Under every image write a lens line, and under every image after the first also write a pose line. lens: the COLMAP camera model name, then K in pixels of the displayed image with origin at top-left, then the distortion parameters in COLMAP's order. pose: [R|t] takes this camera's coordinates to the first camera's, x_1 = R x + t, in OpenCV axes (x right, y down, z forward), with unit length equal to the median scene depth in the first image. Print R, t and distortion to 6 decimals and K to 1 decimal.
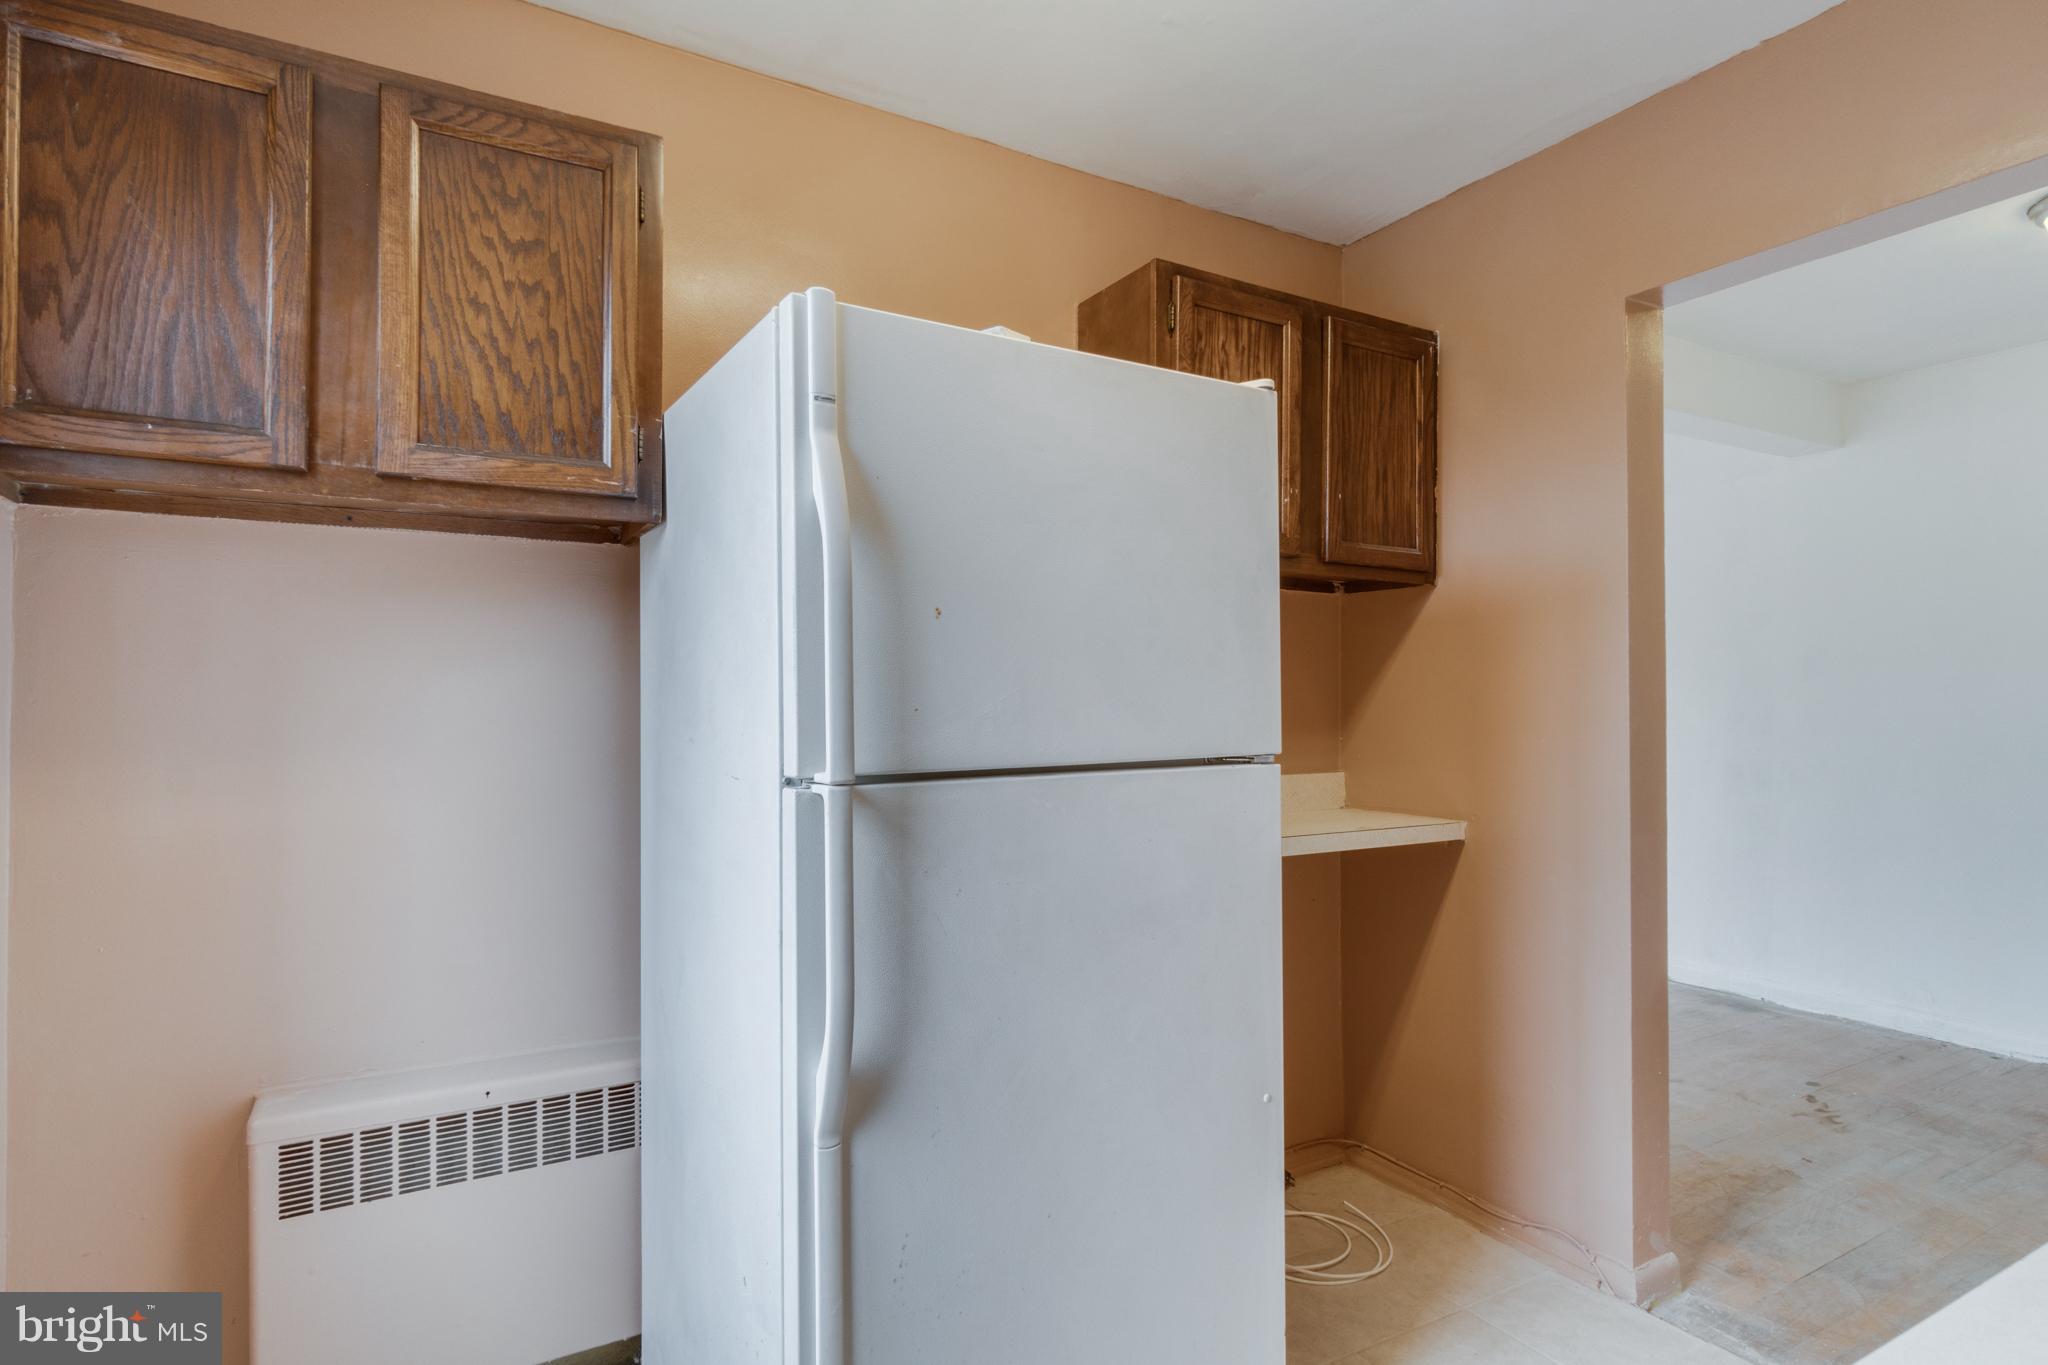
lens RADIAL K [[1076.0, 0, 1038.9], [0, 1076.0, 682.2], [0, 0, 1]] dist [-0.003325, 0.002481]
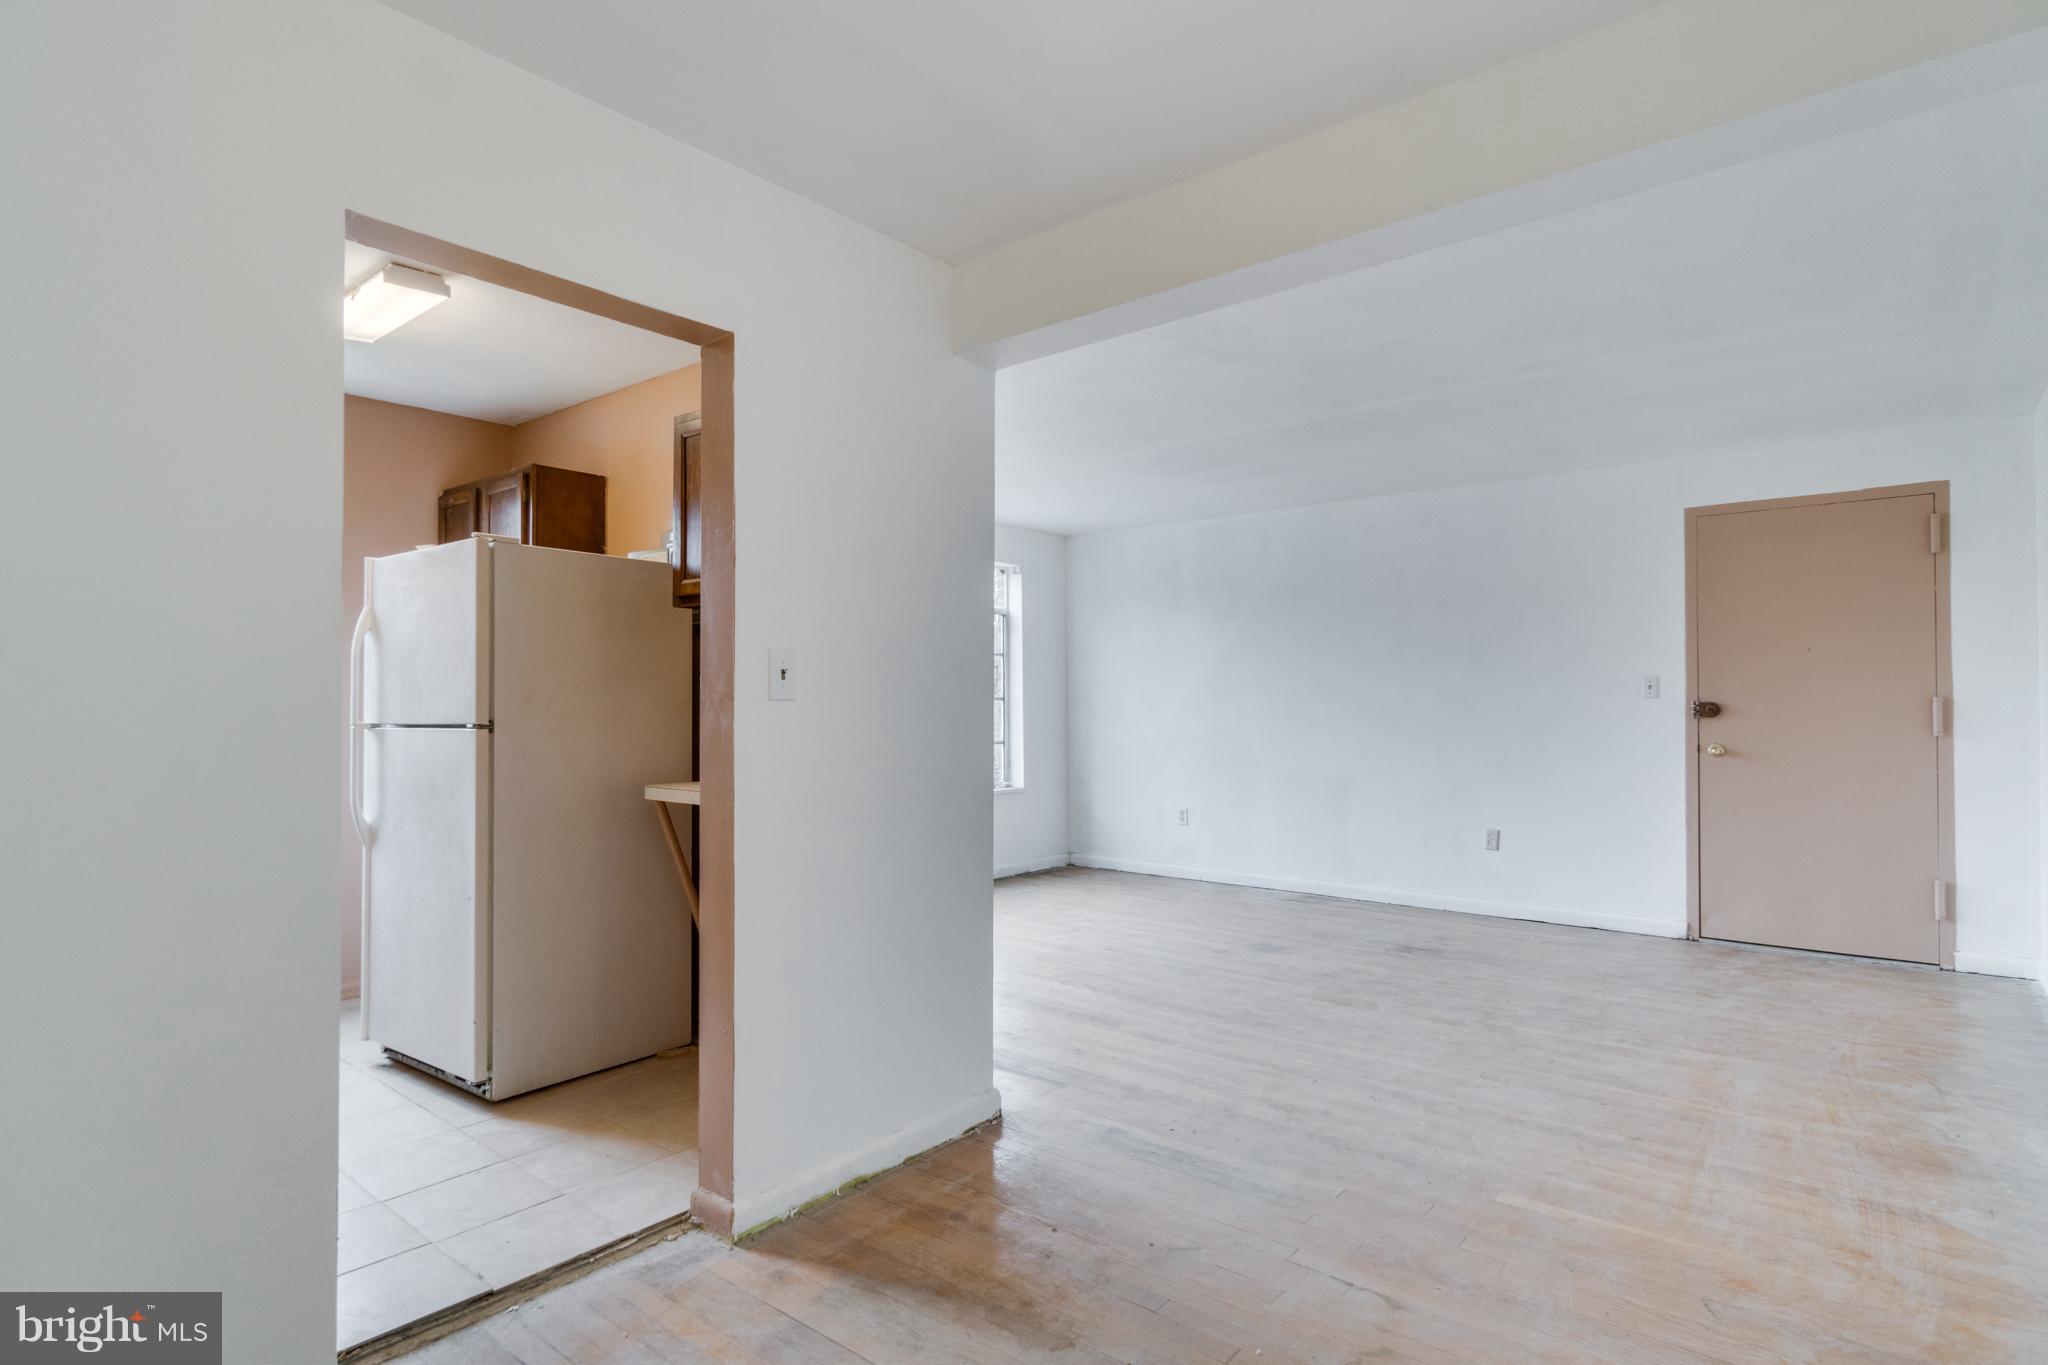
lens RADIAL K [[1076.0, 0, 1019.5], [0, 1076.0, 685.1], [0, 0, 1]] dist [-0.003325, 0.002481]
pose [[0.338816, -0.017453, -0.940691, 1.375252], [0.019581, 0.999742, -0.011496, 0.023308], [0.940649, -0.014524, 0.339070, 0.734734]]
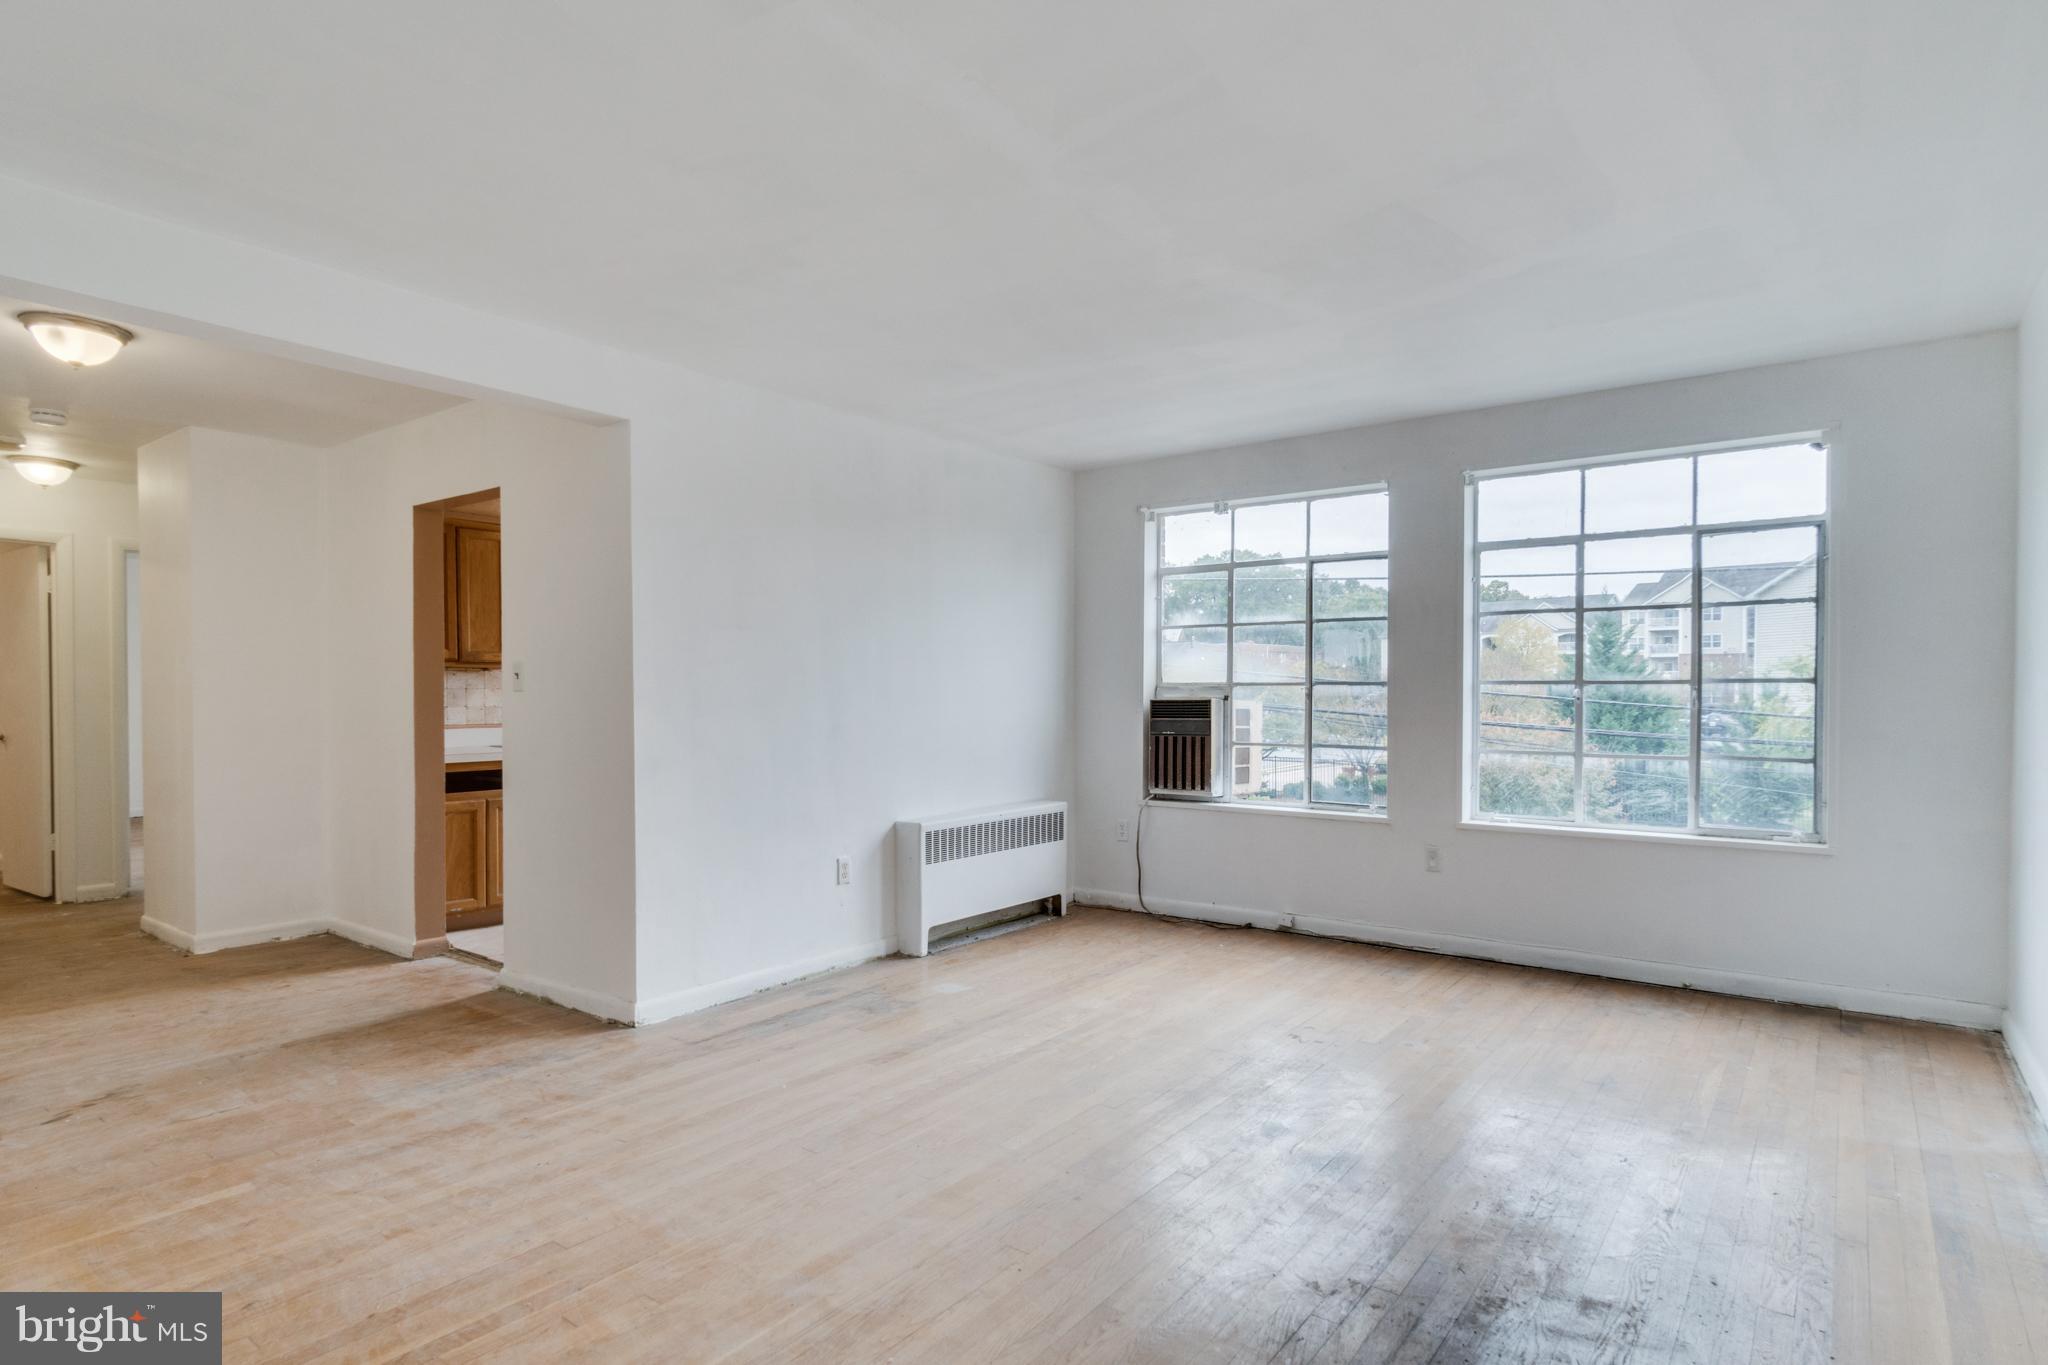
lens RADIAL K [[1076.0, 0, 1040.8], [0, 1076.0, 701.0], [0, 0, 1]] dist [-0.003325, 0.002481]
pose [[-0.921270, 0.005726, -0.388881, 0.355898], [0.010318, 0.999900, -0.009722, 0.057782], [0.388786, -0.012969, -0.921237, 2.578237]]
